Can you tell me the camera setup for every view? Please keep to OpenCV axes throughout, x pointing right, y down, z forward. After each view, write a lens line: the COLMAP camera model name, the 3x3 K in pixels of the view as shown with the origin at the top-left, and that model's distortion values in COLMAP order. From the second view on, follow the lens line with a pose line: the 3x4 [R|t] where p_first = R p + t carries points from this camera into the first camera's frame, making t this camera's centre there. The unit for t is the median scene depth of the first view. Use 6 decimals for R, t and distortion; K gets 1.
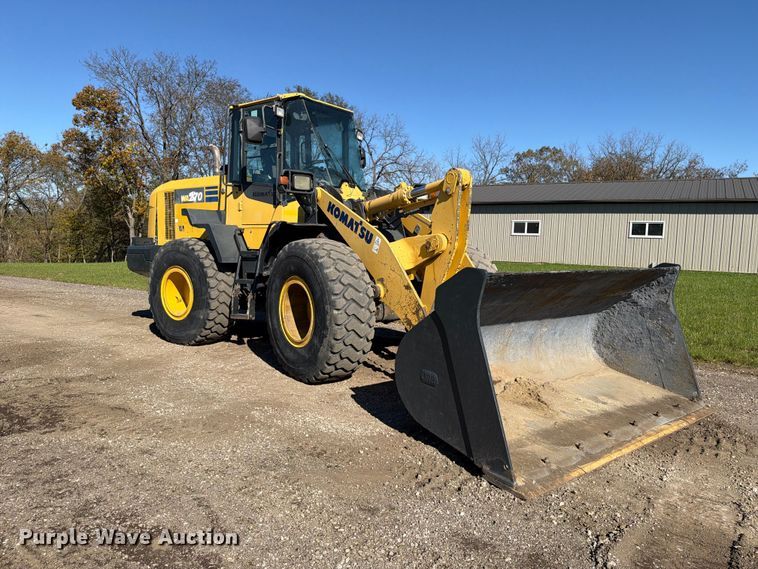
lens RADIAL K [[525.0, 0, 379.8], [0, 525.0, 289.3], [0, 0, 1]] dist [0.132134, -0.213283]
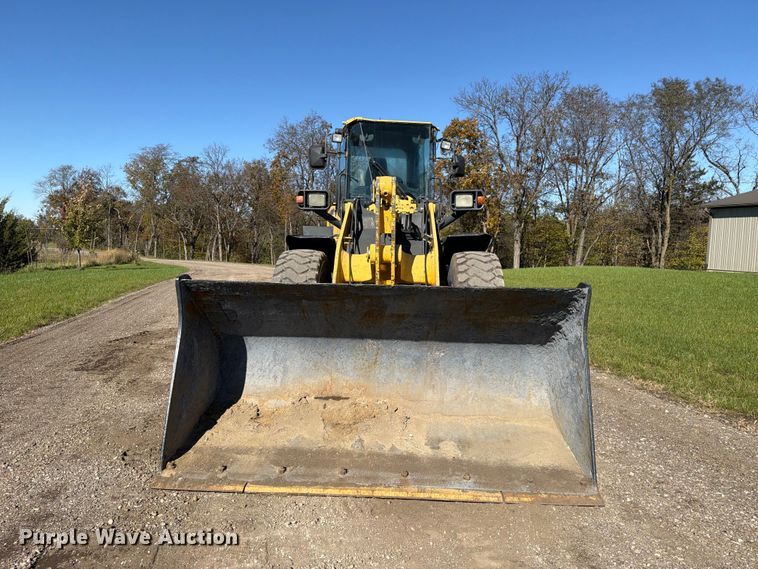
lens RADIAL K [[527.7, 0, 374.6], [0, 527.7, 286.6], [0, 0, 1]] dist [0.103611, -0.156995]
pose [[0.747672, 0.043141, -0.662666, 0.609986], [-0.061120, 0.998123, -0.003980, -0.018241], [0.661250, 0.043478, 0.748905, 0.214965]]
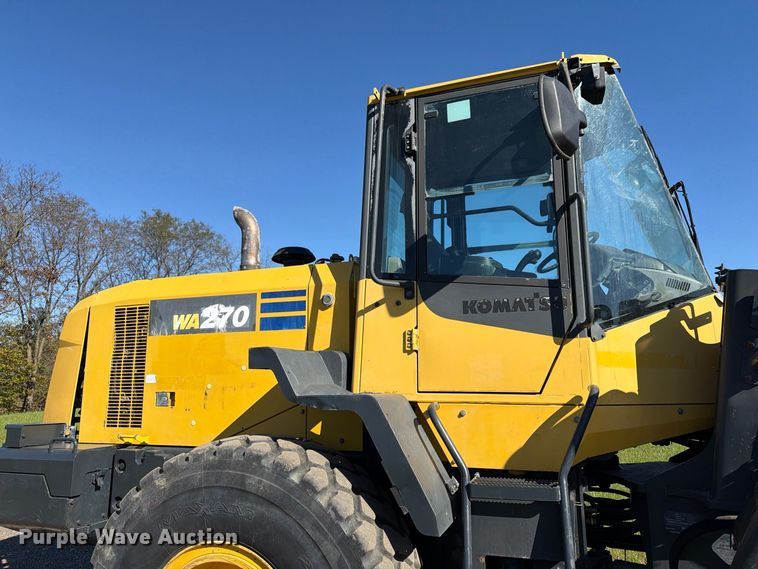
lens RADIAL K [[532.6, 0, 379.0], [0, 532.6, 284.5], [0, 0, 1]] dist [0.053378, -0.055980]
pose [[0.956410, 0.034215, 0.290016, -0.419566], [0.042763, 0.965998, -0.254987, -0.109256], [-0.288879, 0.256275, 0.922427, 0.712755]]
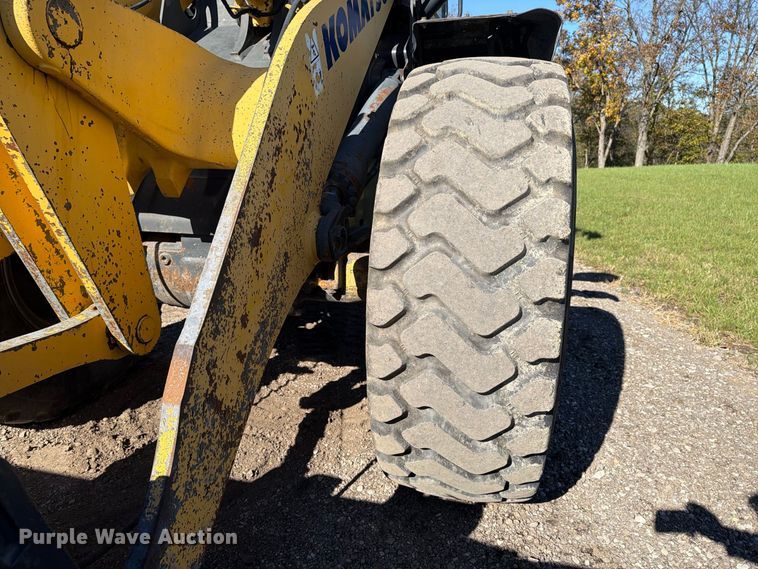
lens RADIAL K [[532.6, 0, 379.0], [0, 532.6, 284.5], [0, 0, 1]] dist [0.053378, -0.055980]
pose [[0.617125, 0.188430, -0.763971, 0.325449], [-0.071591, 0.980323, 0.183963, -0.028999], [0.783602, -0.058835, 0.618471, 0.788236]]
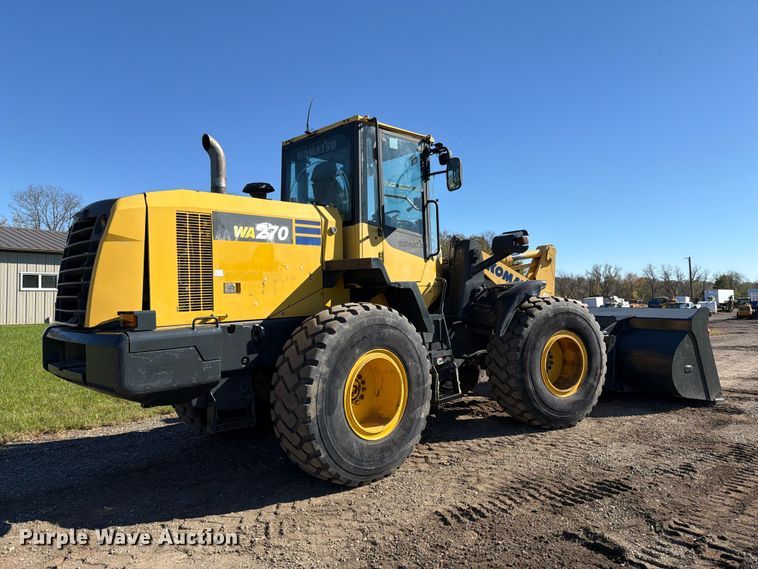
lens RADIAL K [[527.7, 0, 374.6], [0, 527.7, 286.6], [0, 0, 1]] dist [0.103611, -0.156995]
pose [[0.160847, -0.010010, 0.986929, -1.056870], [0.105255, 0.994420, -0.007069, -0.119953], [-0.981351, 0.105016, 0.161003, 0.962794]]
